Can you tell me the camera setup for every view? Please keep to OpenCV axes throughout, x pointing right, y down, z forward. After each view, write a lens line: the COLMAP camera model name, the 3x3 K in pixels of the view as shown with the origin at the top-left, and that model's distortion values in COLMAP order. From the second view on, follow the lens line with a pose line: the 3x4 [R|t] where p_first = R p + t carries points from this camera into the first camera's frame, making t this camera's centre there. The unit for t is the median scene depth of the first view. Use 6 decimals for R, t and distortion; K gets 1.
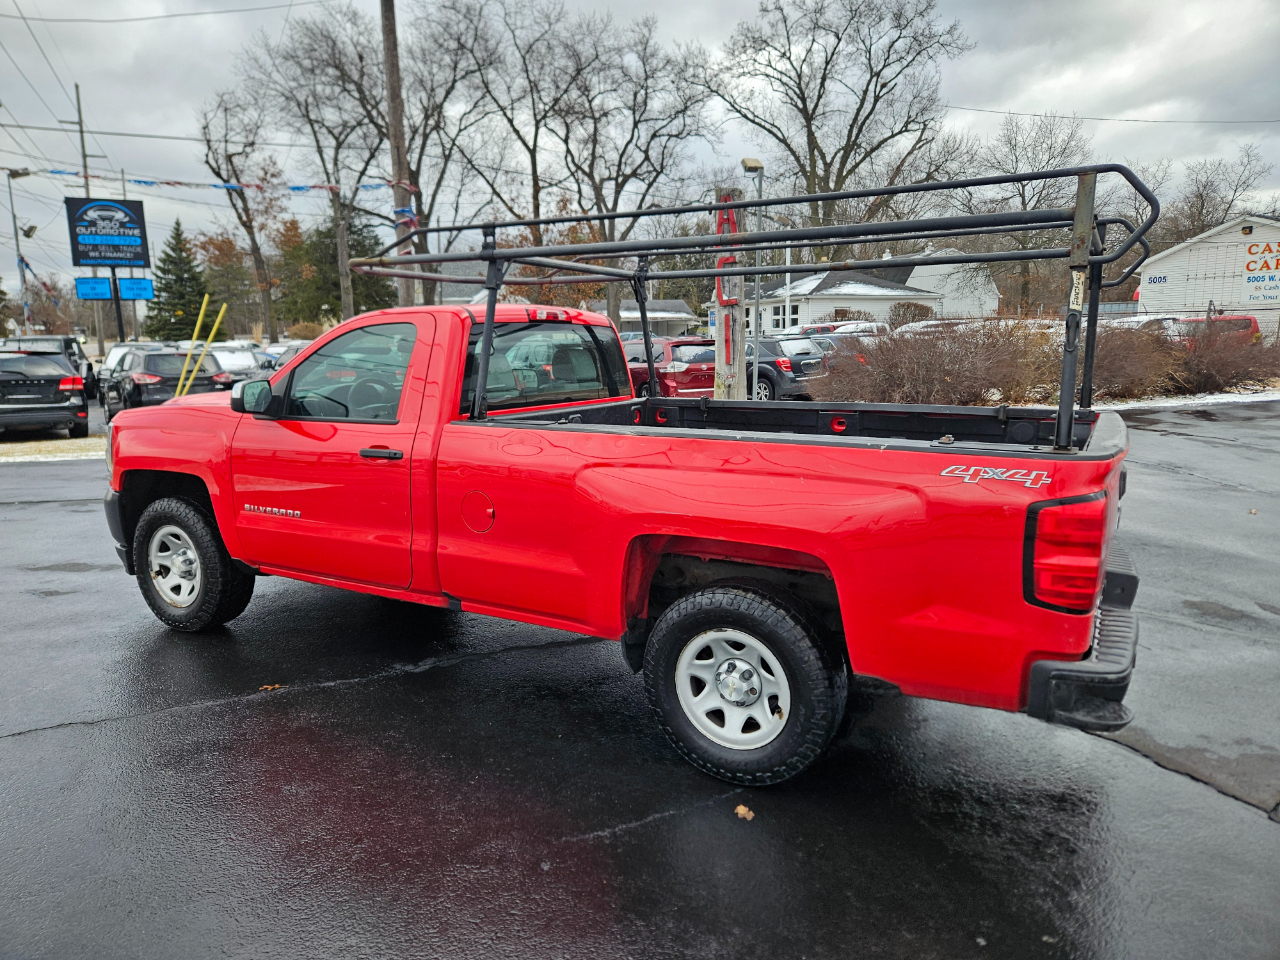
lens RADIAL K [[856.4, 0, 645.4], [0, 856.4, 474.1], [0, 0, 1]] dist [0.080832, -0.071301]
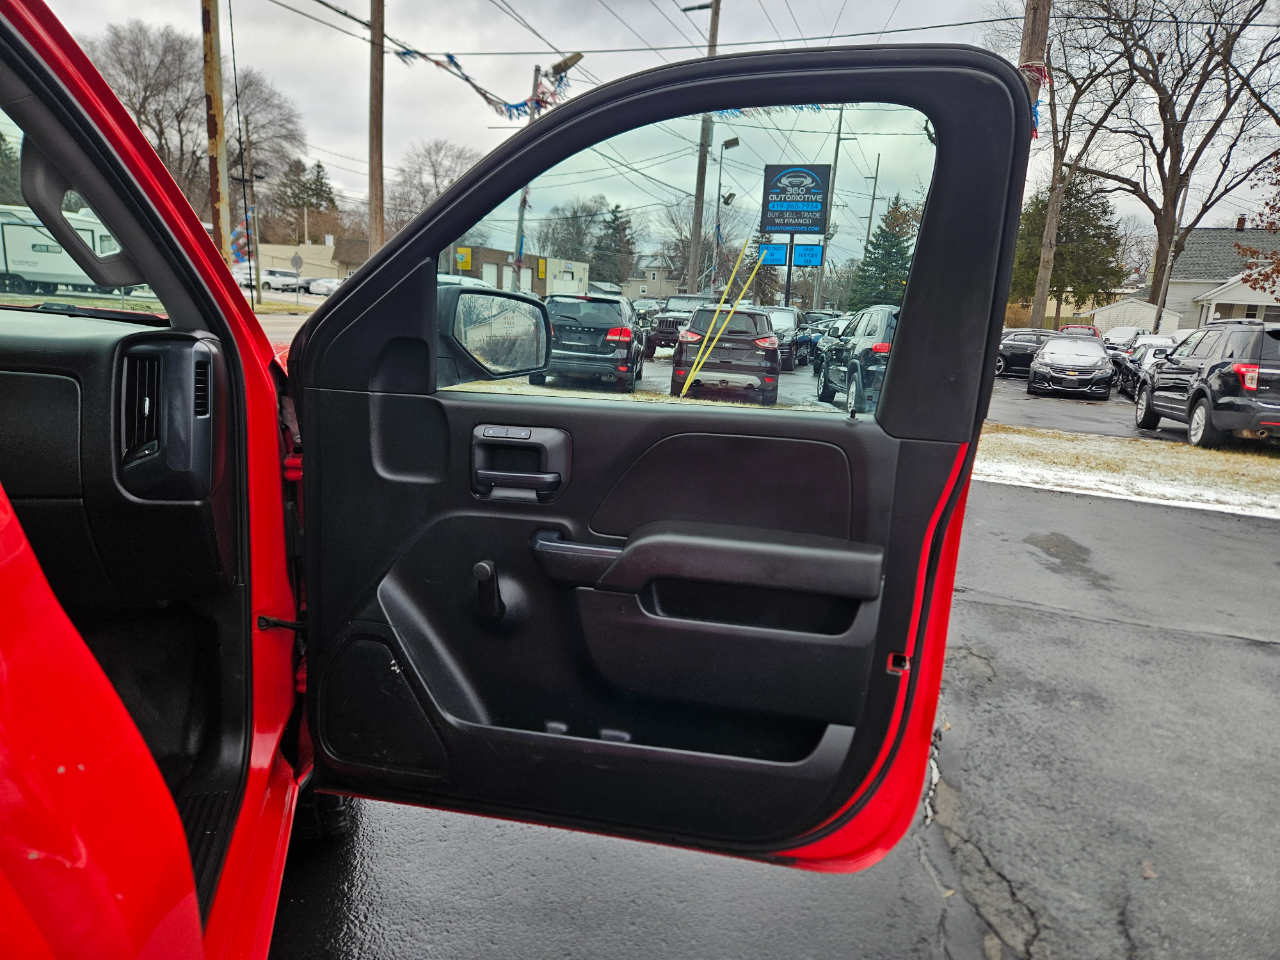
lens RADIAL K [[861.7, 0, 658.2], [0, 861.7, 466.9], [0, 0, 1]] dist [0.092849, -0.065509]
pose [[0.714100, 0.181213, -0.676182, 0.007160], [-0.176108, 0.981354, 0.077014, -0.012166], [0.677530, 0.064085, 0.732698, 0.101386]]
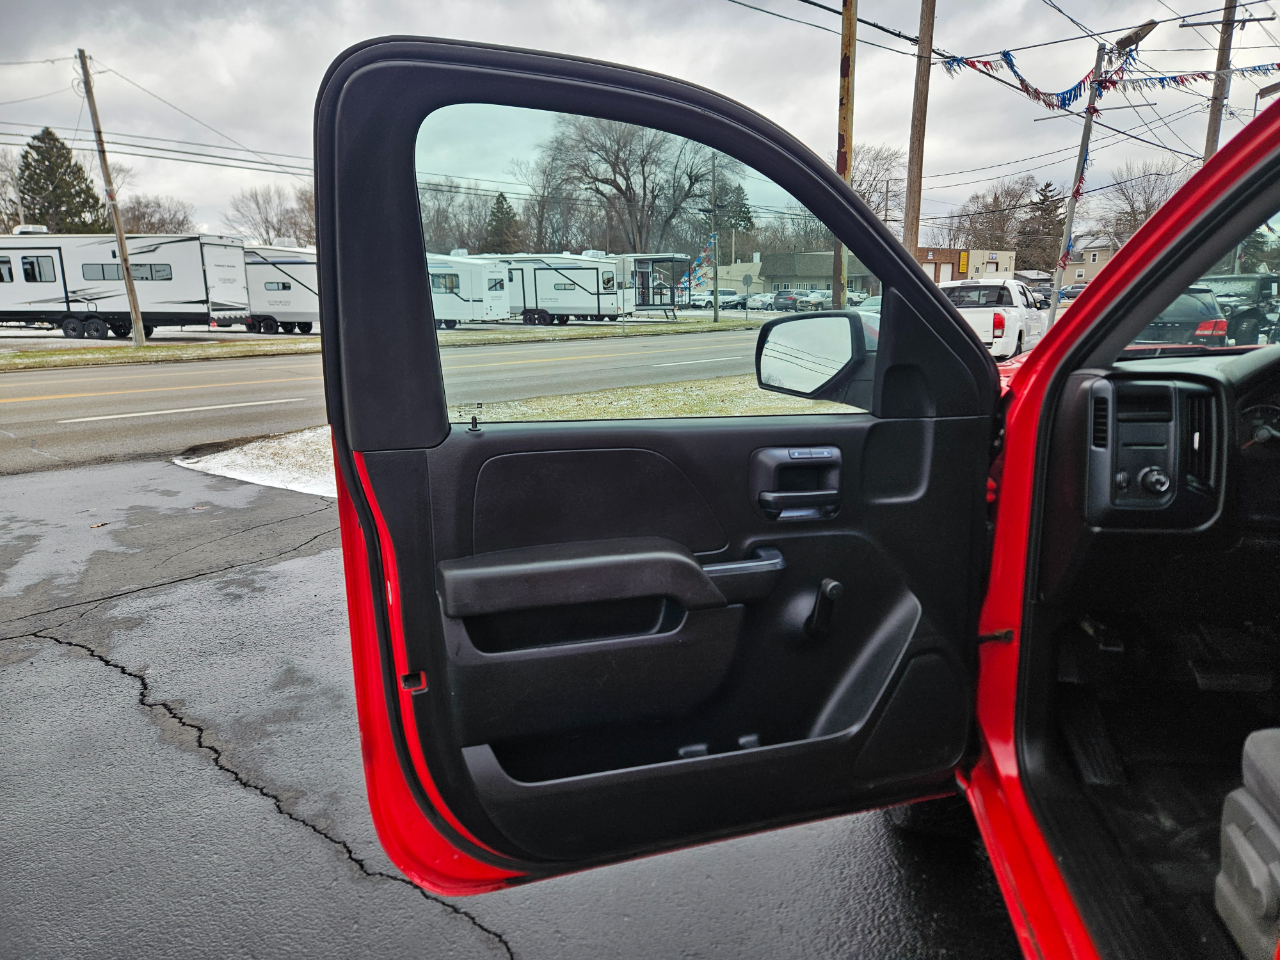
lens RADIAL K [[862.2, 0, 643.4], [0, 862.2, 472.5], [0, 0, 1]] dist [0.079673, -0.061790]
pose [[0.339281, 0.194180, -0.920425, -0.014162], [-0.141171, 0.977892, 0.154266, -0.006765], [0.930032, 0.077598, 0.359193, 0.061911]]
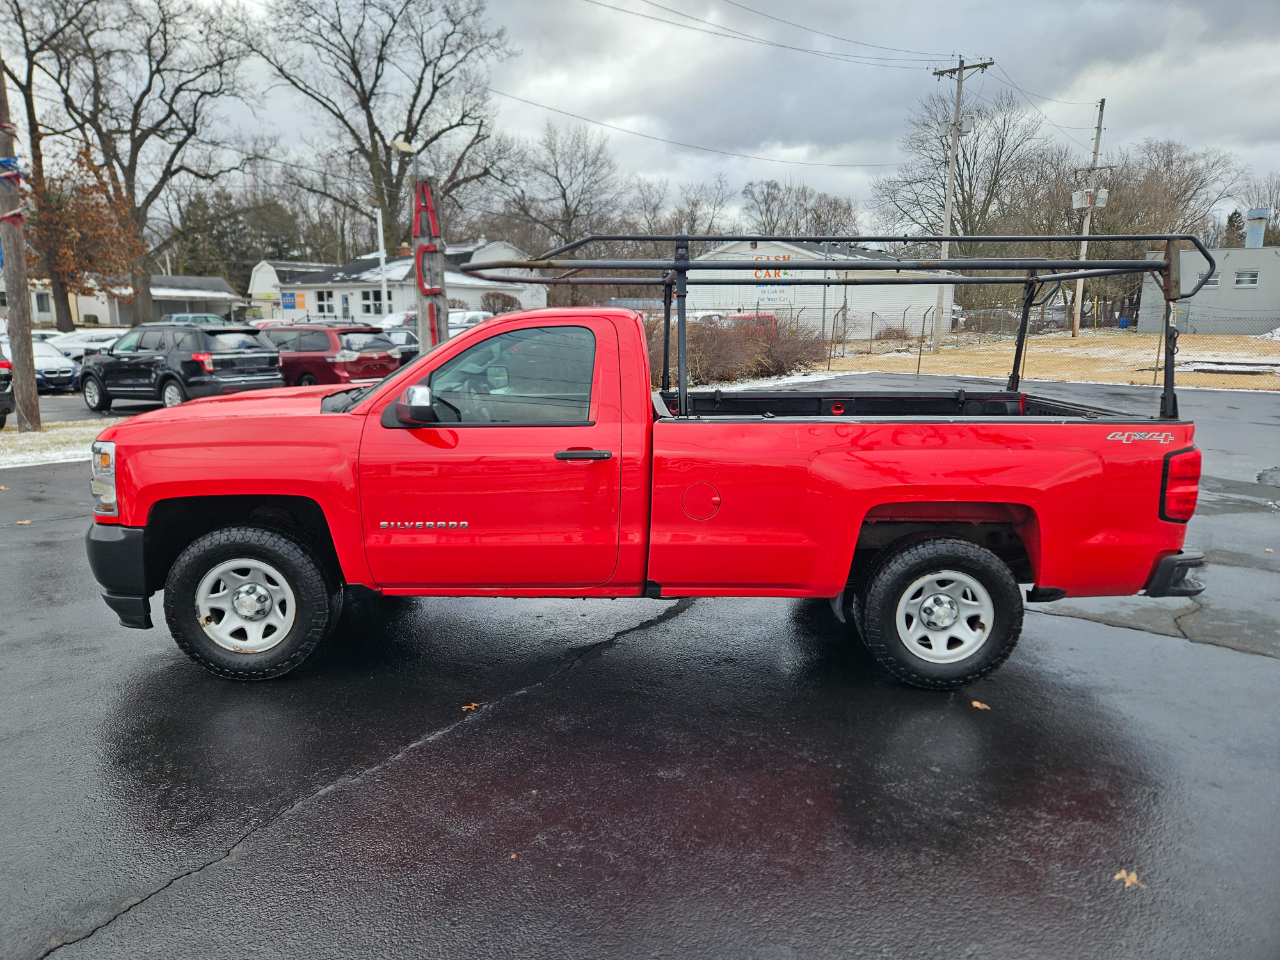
lens RADIAL K [[847.7, 0, 649.5], [0, 847.7, 472.6], [0, 0, 1]] dist [0.076043, -0.060155]
pose [[0.865216, -0.076191, 0.495576, -0.055011], [0.068236, 0.997084, 0.034162, -0.002384], [-0.496734, 0.004258, 0.867892, 0.006698]]
